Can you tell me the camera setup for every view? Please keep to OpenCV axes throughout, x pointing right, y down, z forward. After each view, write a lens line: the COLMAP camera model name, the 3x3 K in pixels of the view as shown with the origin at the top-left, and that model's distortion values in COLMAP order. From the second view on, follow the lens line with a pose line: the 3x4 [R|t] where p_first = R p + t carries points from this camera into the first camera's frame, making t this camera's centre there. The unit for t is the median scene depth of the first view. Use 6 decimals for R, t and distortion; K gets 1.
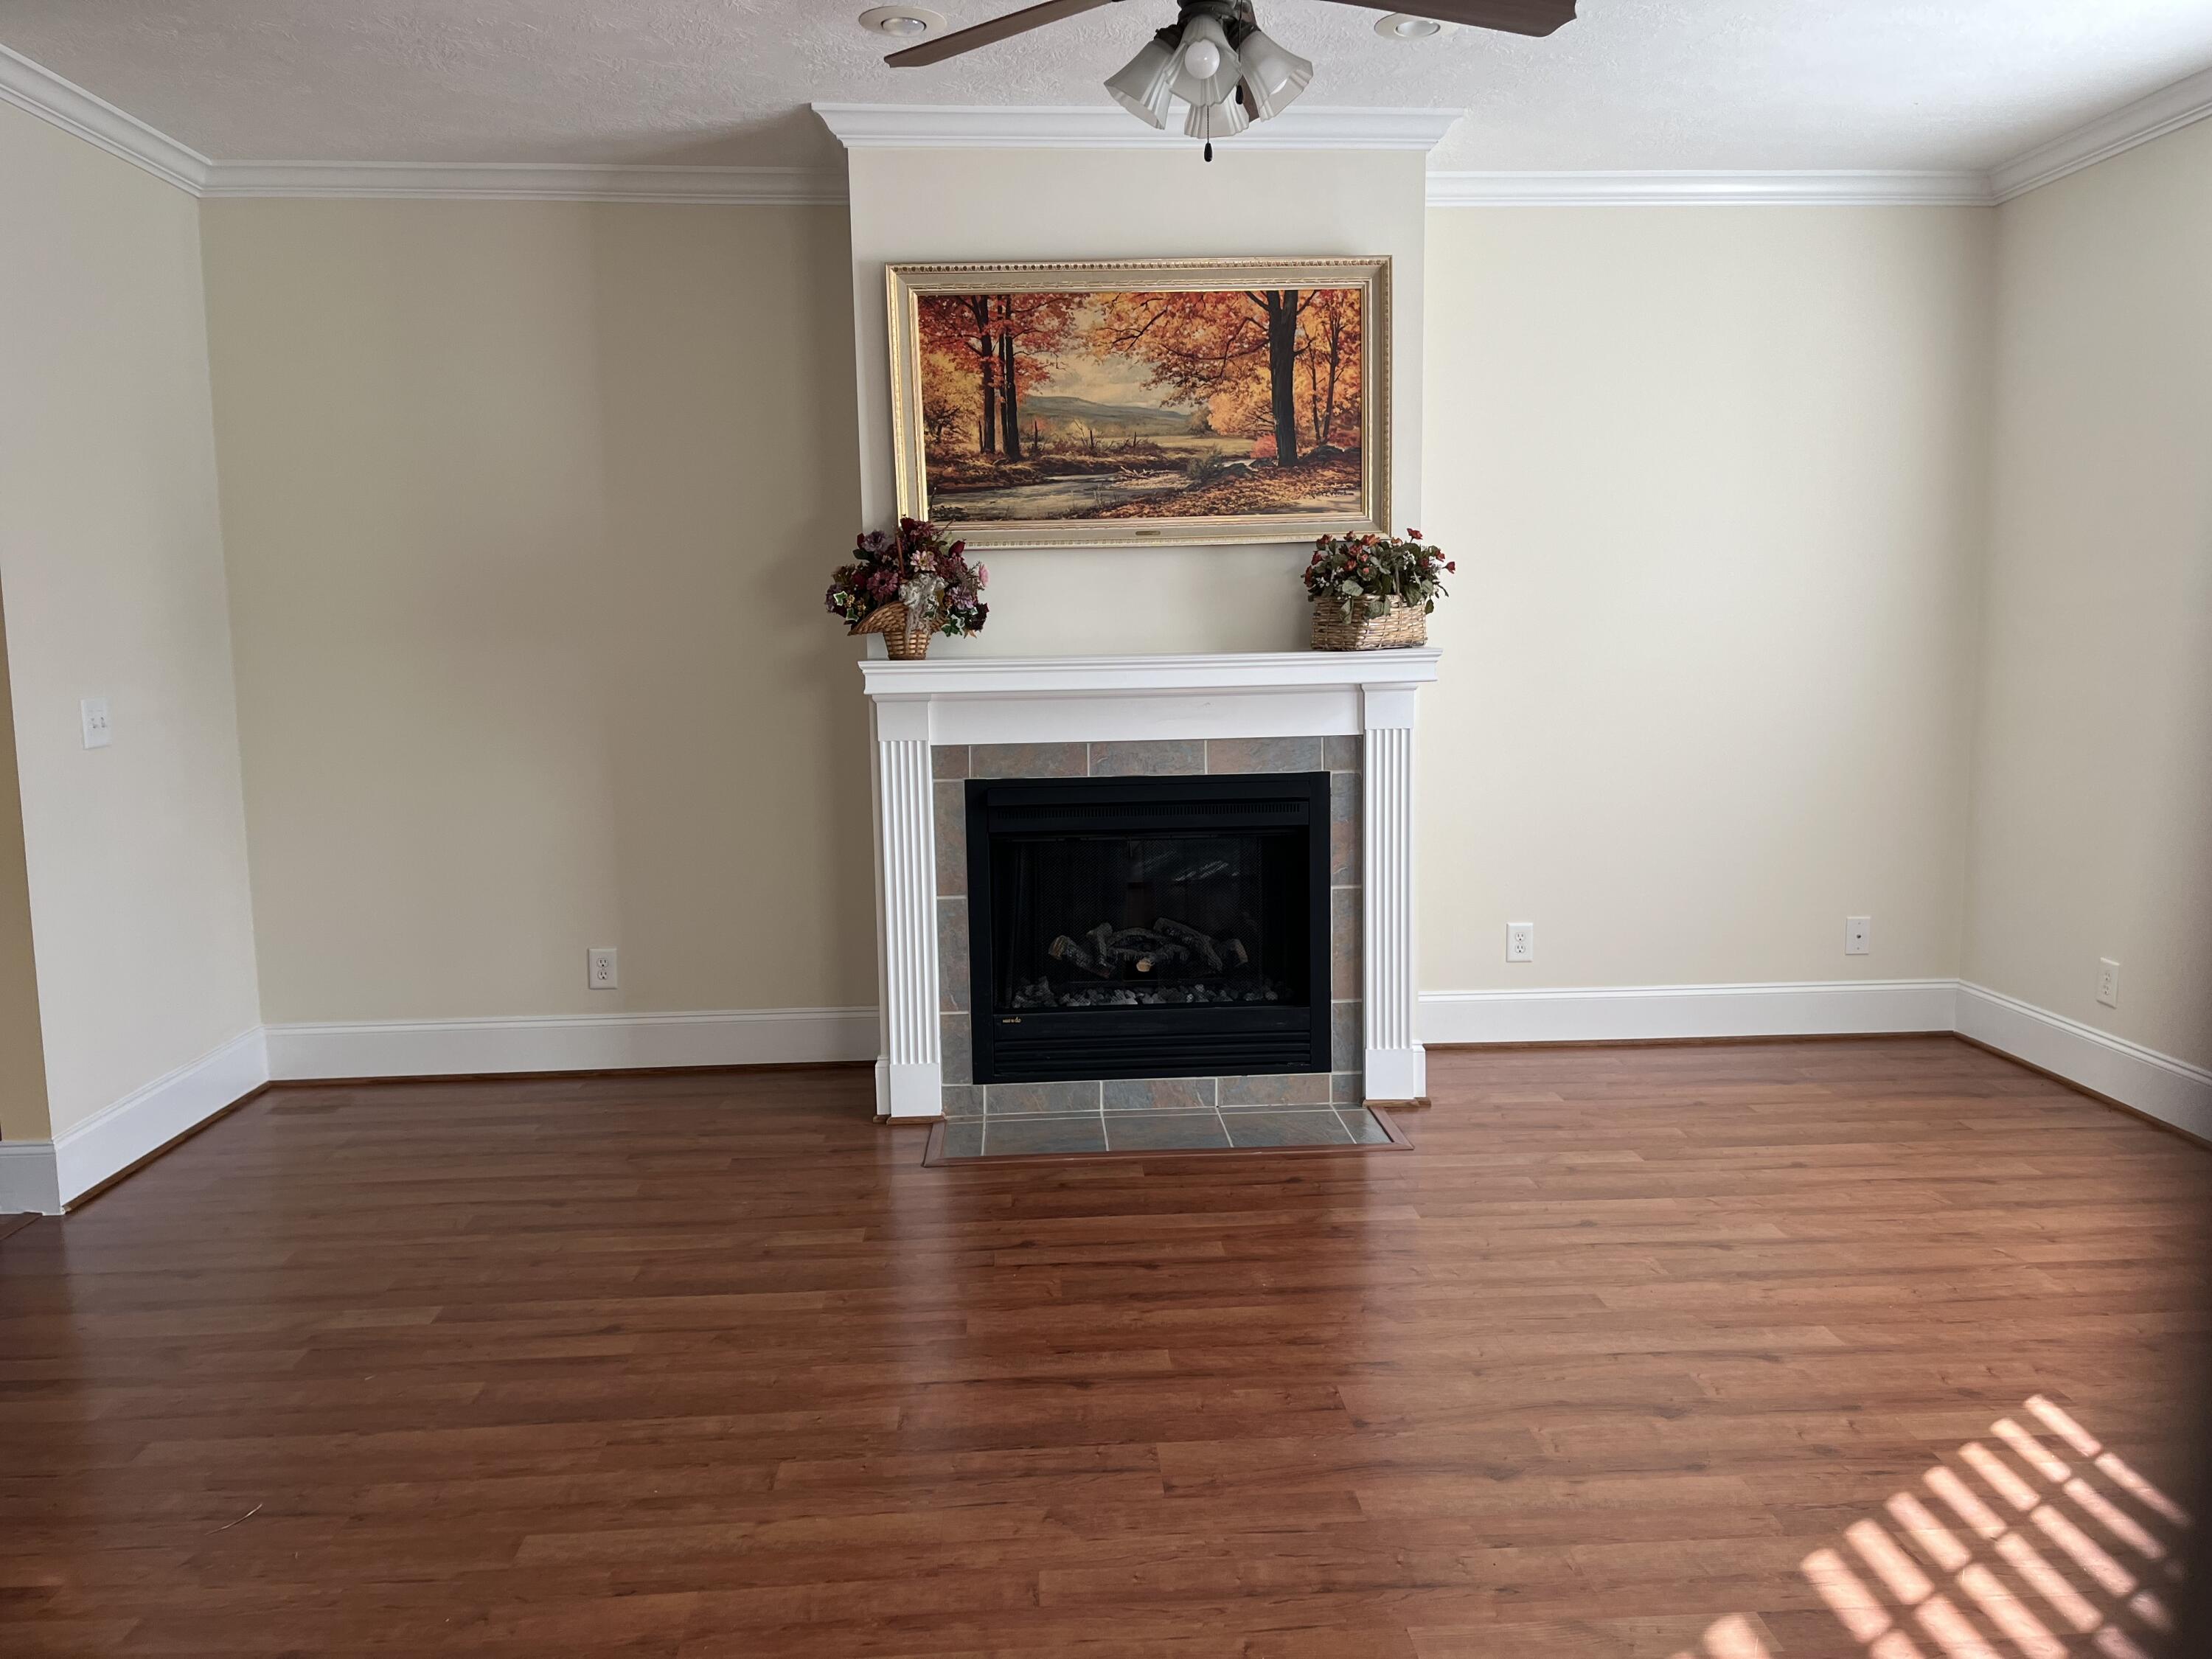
lens RADIAL K [[1661.1, 0, 1131.0], [0, 1661.1, 830.3], [0, 0, 1]] dist [0.061445, -0.087072]
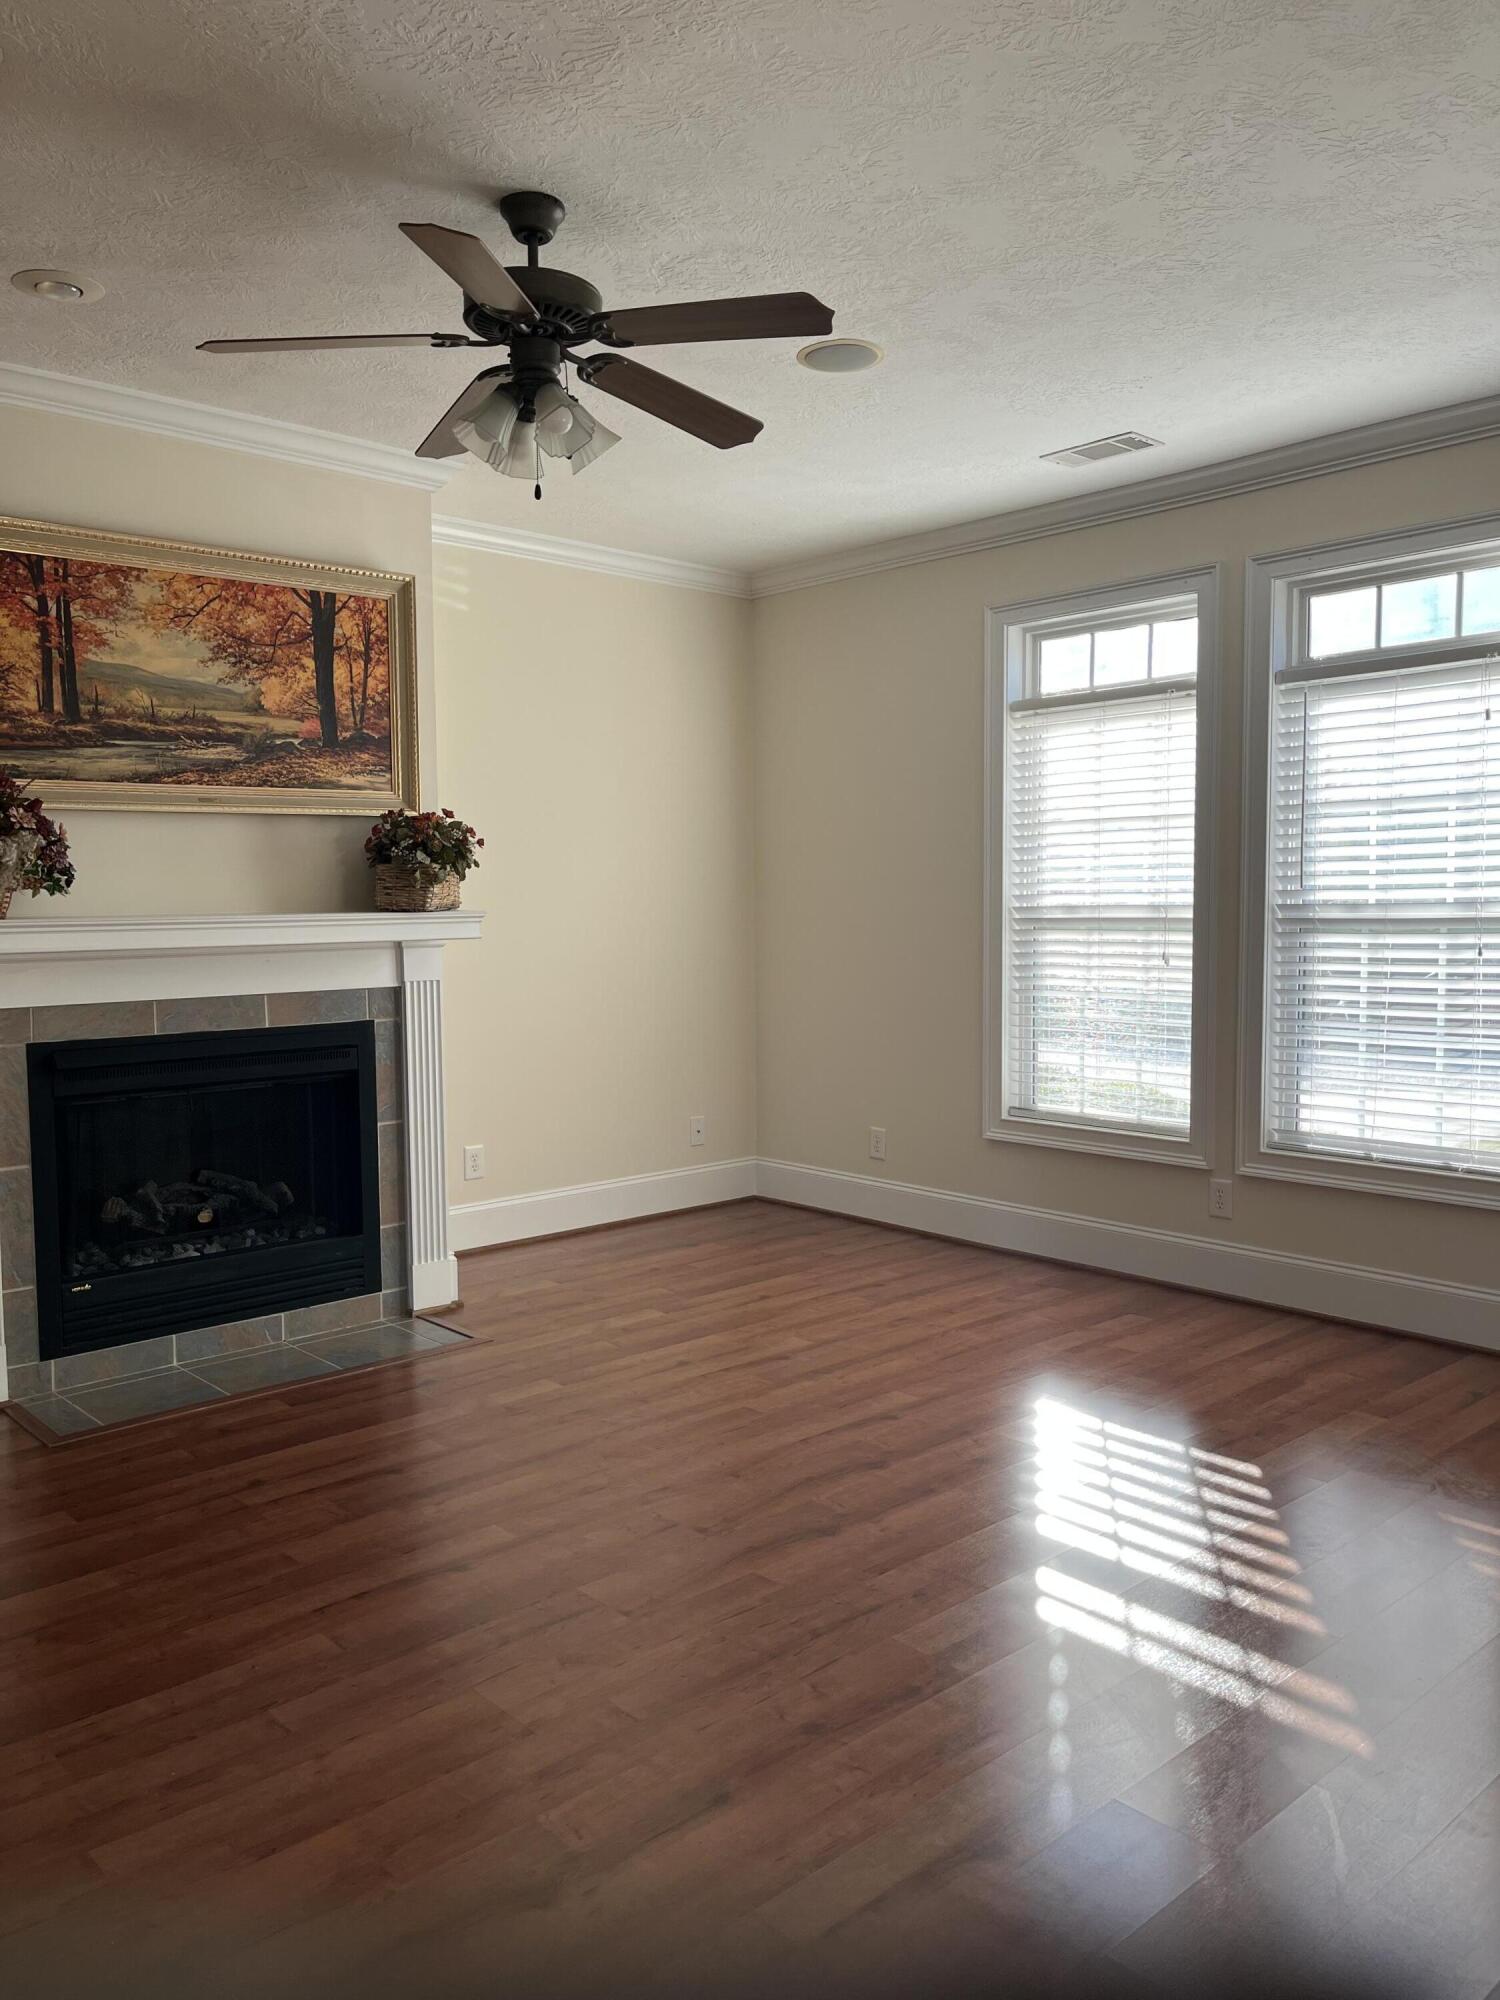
lens RADIAL K [[1501.9, 0, 744.9], [0, 1501.9, 997.2], [0, 0, 1]] dist [0.061445, -0.087072]
pose [[0.782665, -0.033257, 0.621554, -0.327069], [0.071500, 0.996765, -0.036700, 0.004699], [-0.618323, 0.073165, 0.782511, 0.052596]]
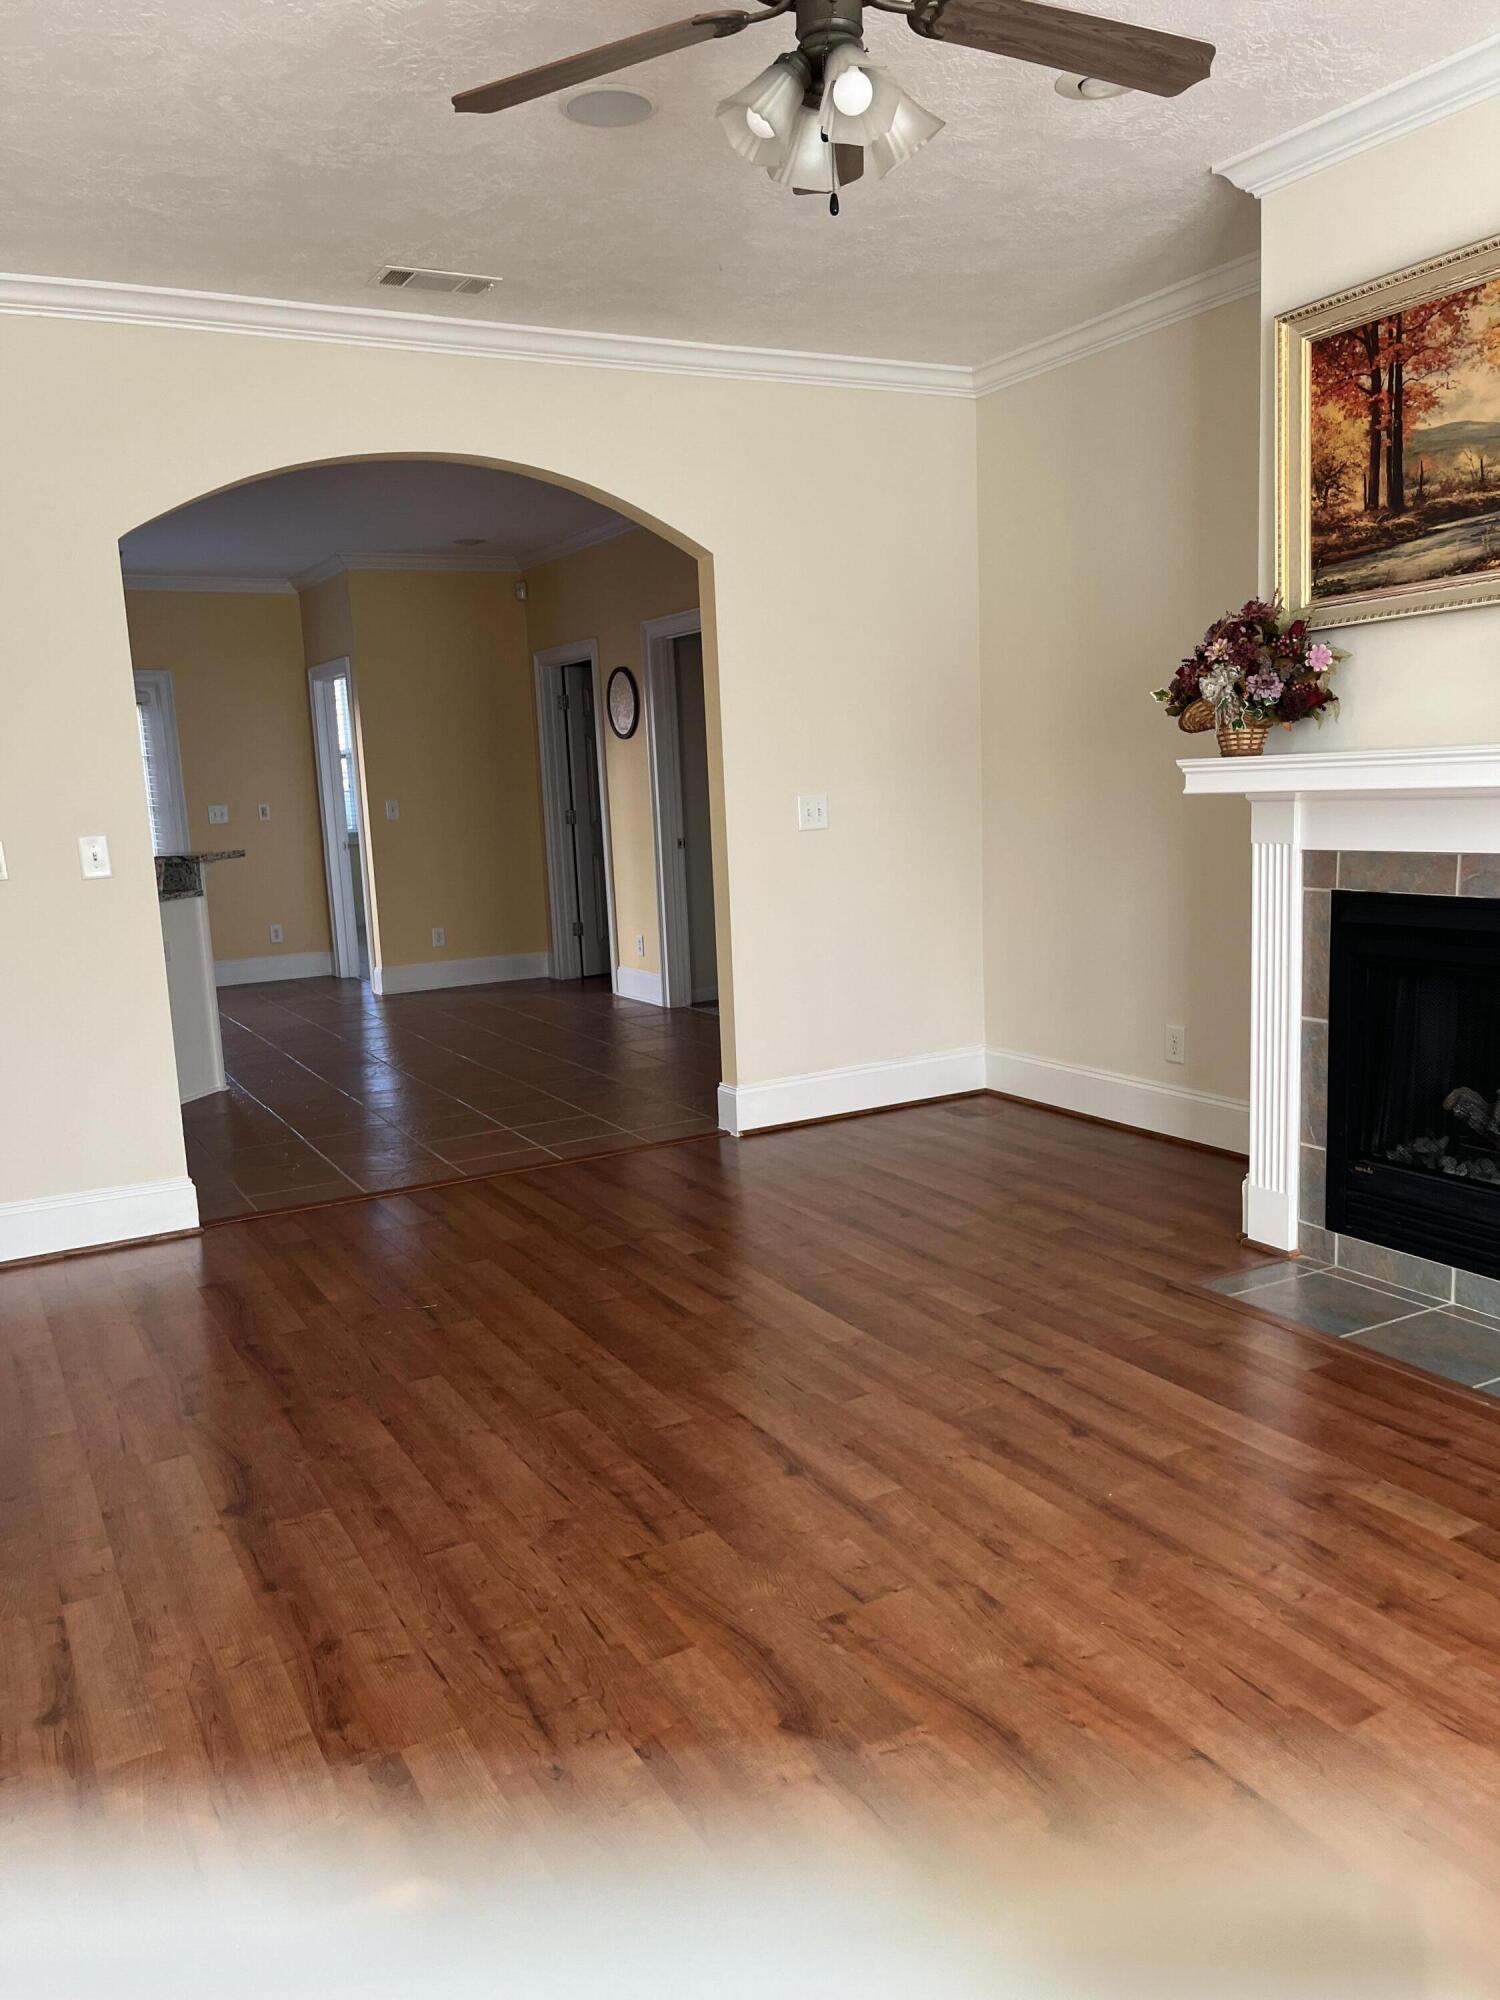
lens RADIAL K [[1501.9, 0, 750.7], [0, 1501.9, 1009.5], [0, 0, 1]] dist [0.061445, -0.087072]
pose [[0.425885, 0.136047, -0.894491, 0.511685], [-0.069126, 0.990634, 0.117757, -0.041965], [0.902133, 0.011682, 0.431300, 0.380420]]
